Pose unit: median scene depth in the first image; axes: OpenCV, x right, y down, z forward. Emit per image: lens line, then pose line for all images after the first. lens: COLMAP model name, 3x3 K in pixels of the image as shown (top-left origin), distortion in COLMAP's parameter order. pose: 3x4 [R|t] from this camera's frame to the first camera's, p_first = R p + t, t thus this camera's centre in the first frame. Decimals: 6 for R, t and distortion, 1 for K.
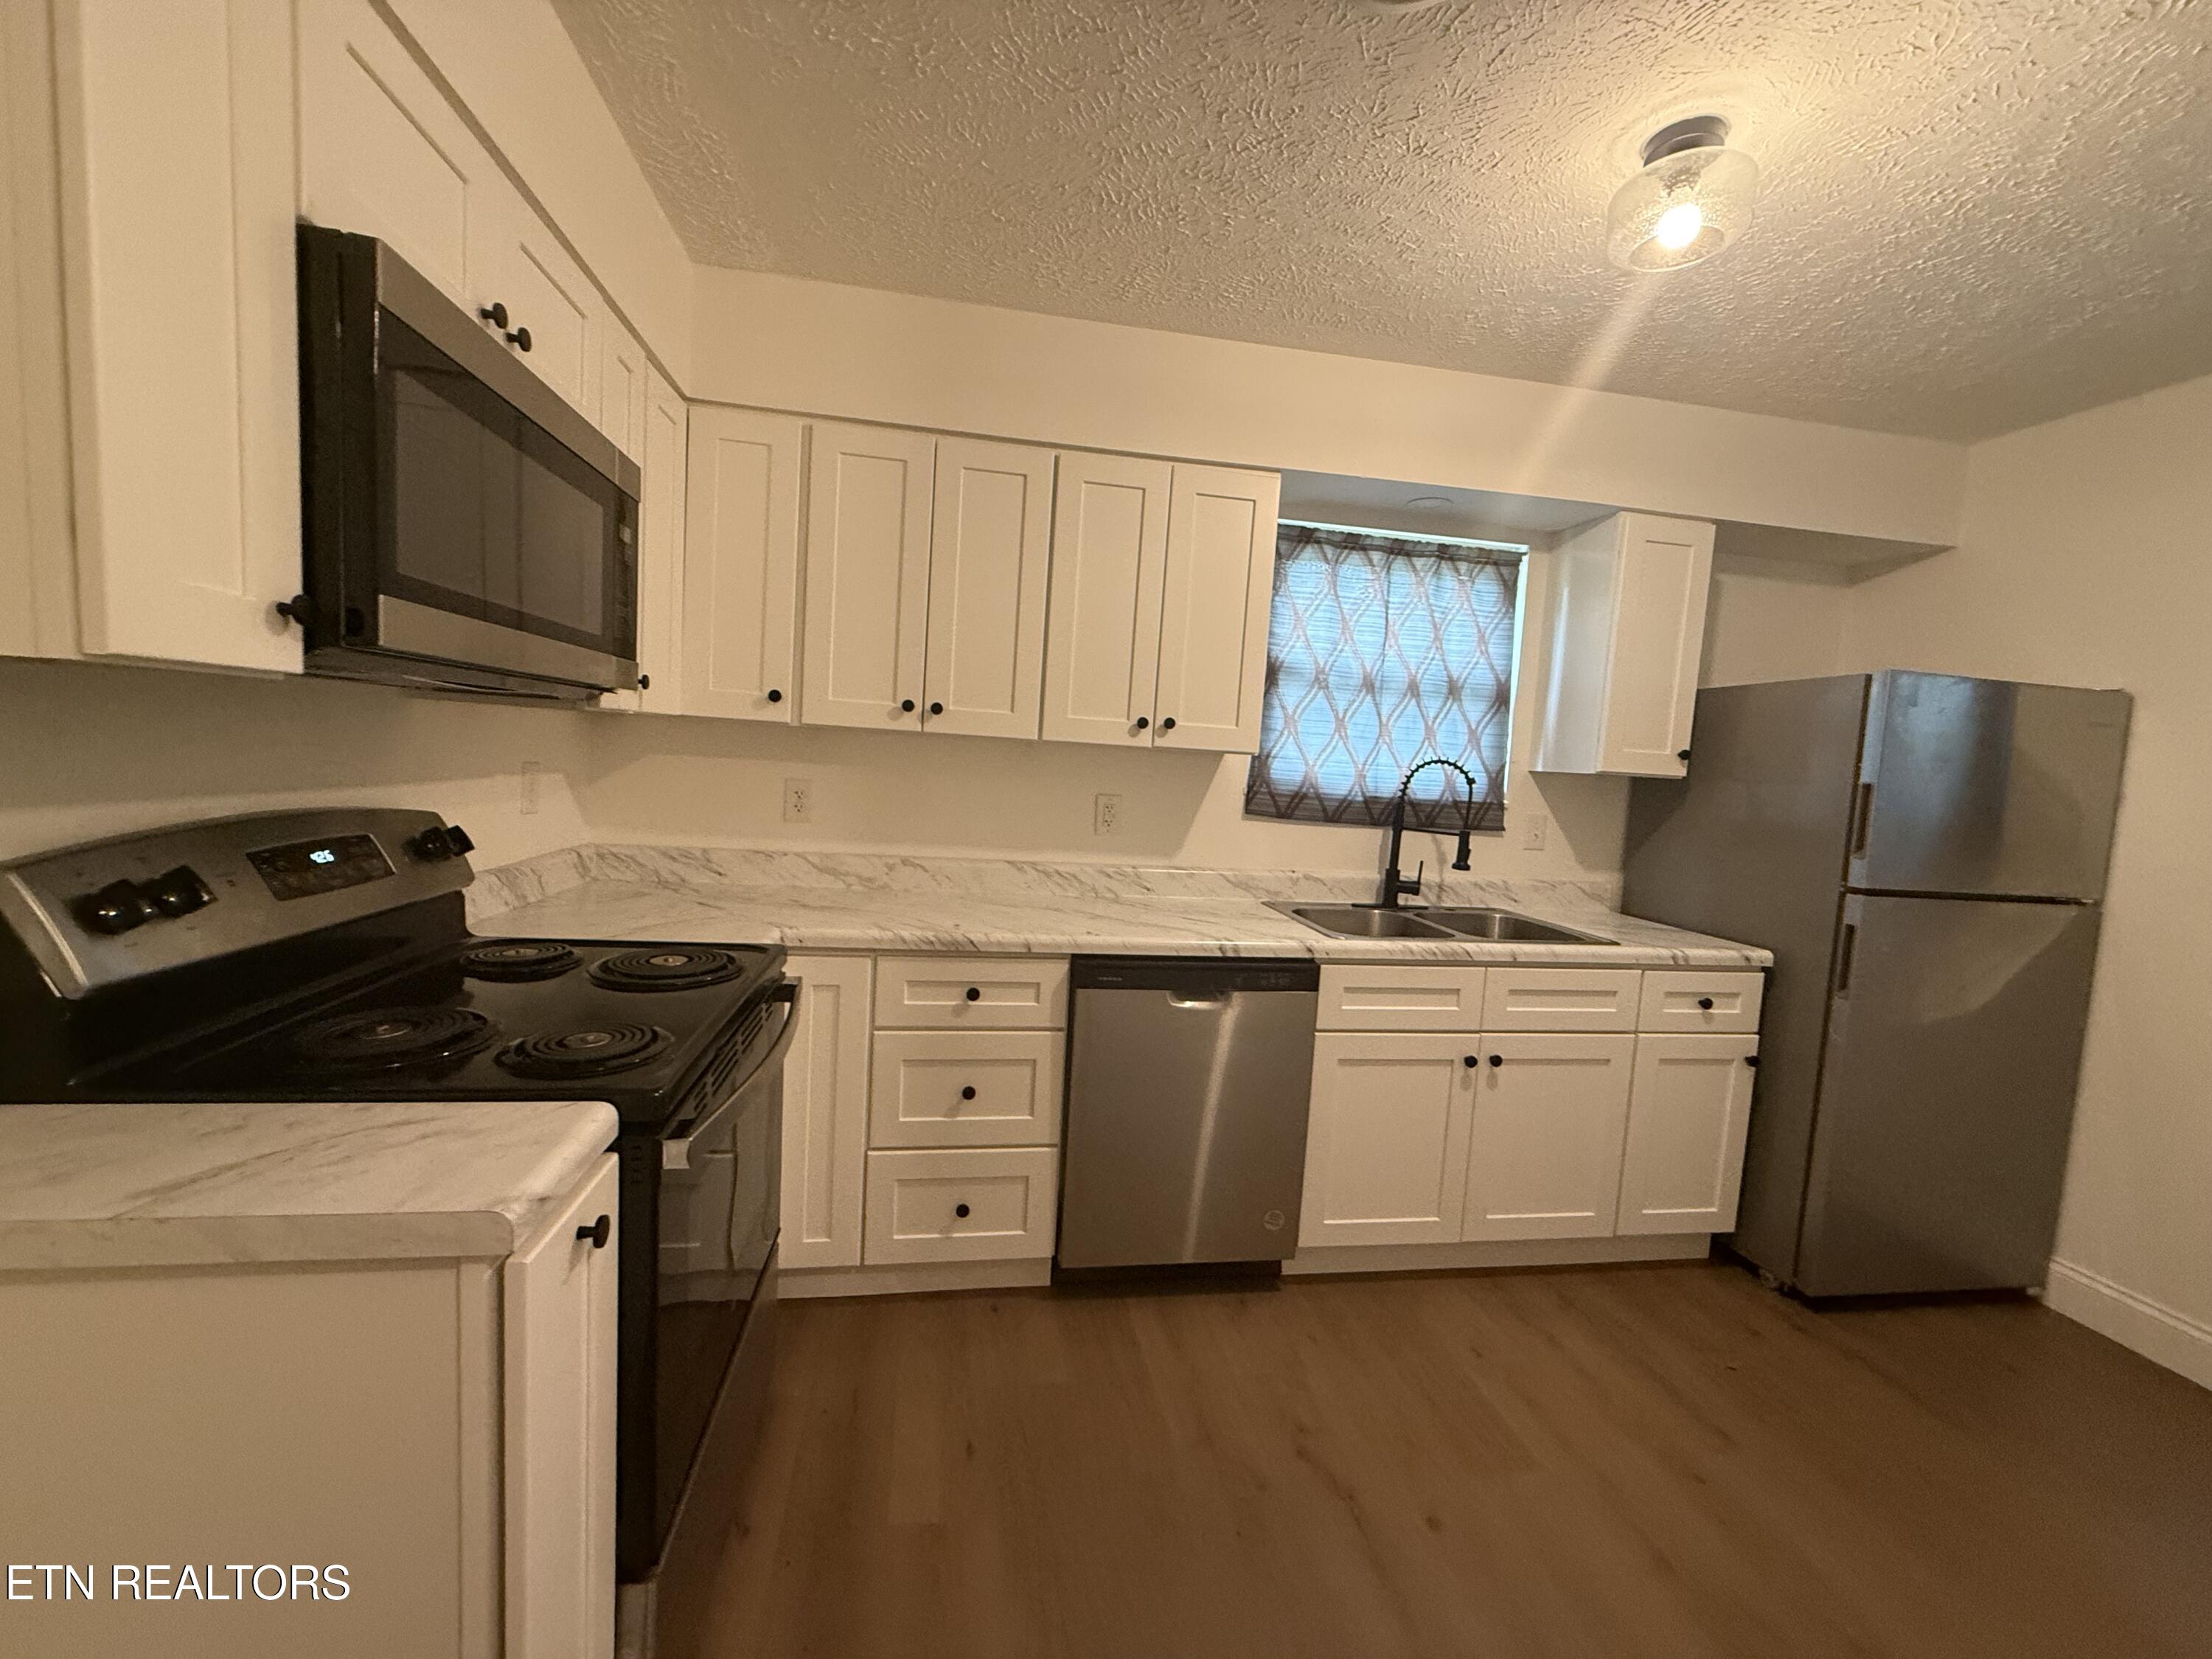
lens RADIAL K [[875.0, 0, 1106.0], [0, 875.0, 829.5], [0, 0, 1]] dist [0.000281, -0.000014]
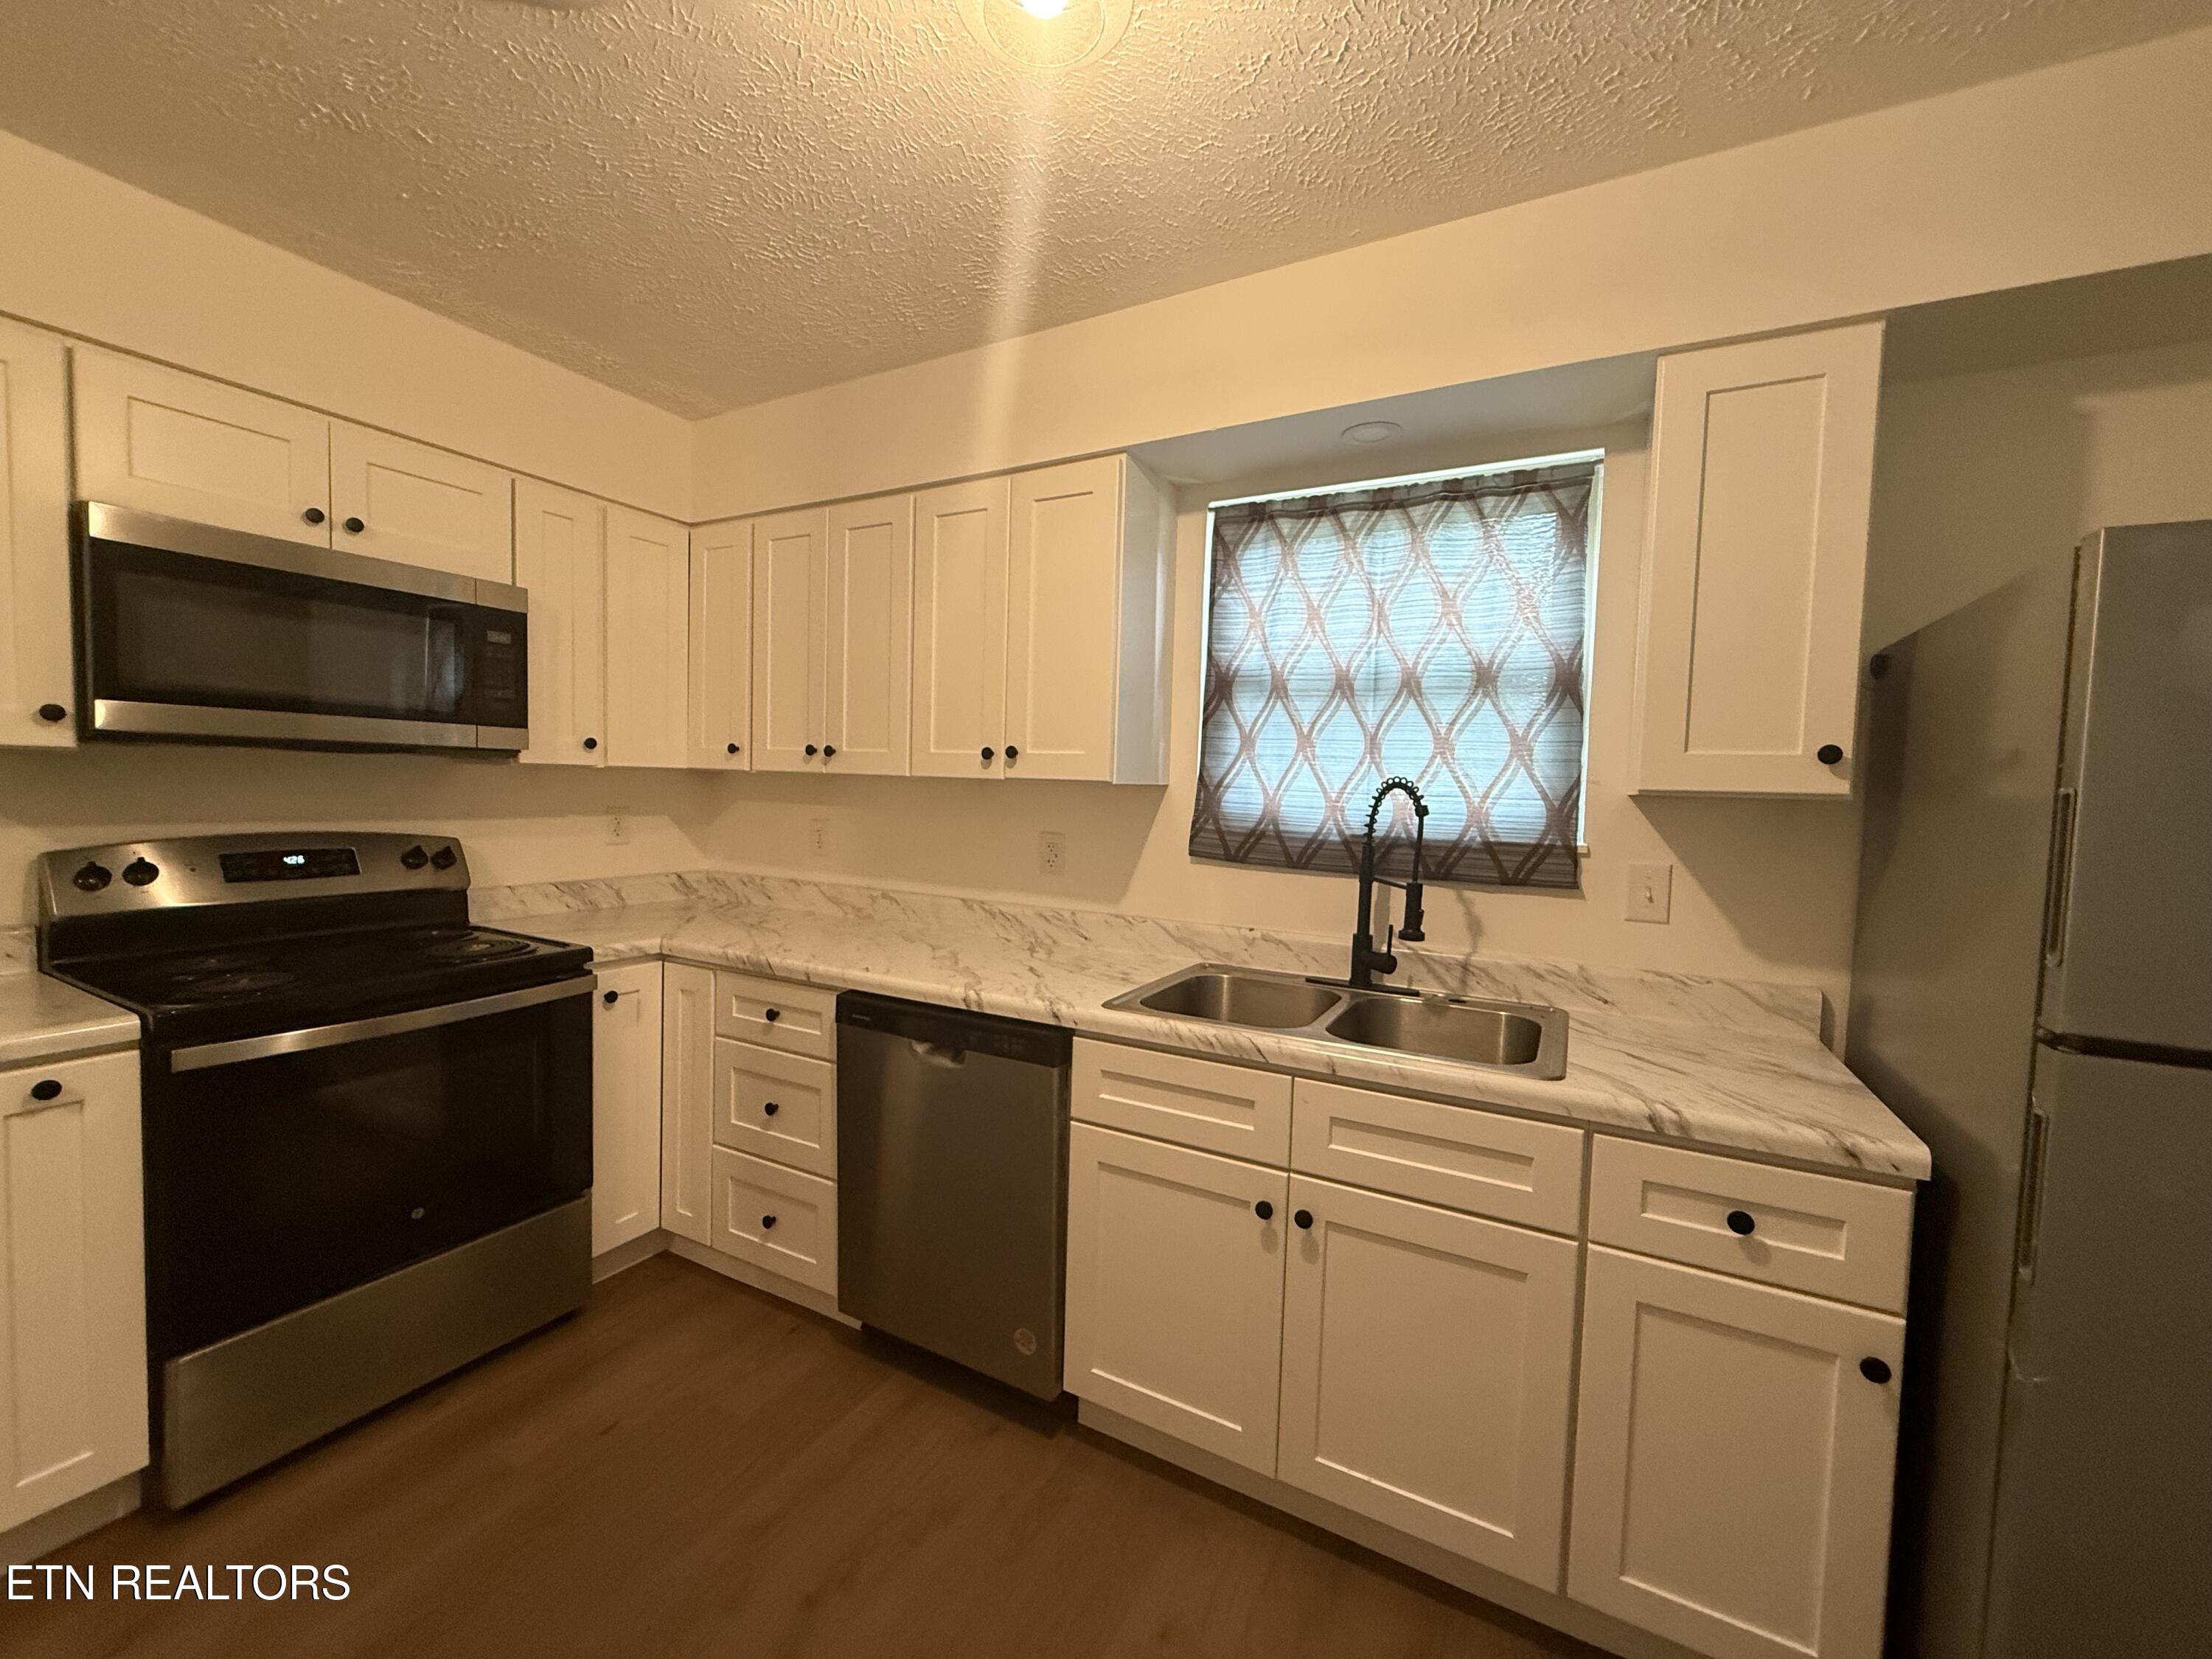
lens RADIAL K [[877.9, 0, 1106.0], [0, 877.9, 829.5], [0, 0, 1]] dist [-0.000222, -0.000265]
pose [[0.790375, -0.005792, -0.612596, 0.638791], [-0.034431, 0.997955, -0.053858, 0.005263], [0.611655, 0.063660, 0.788559, 0.304514]]
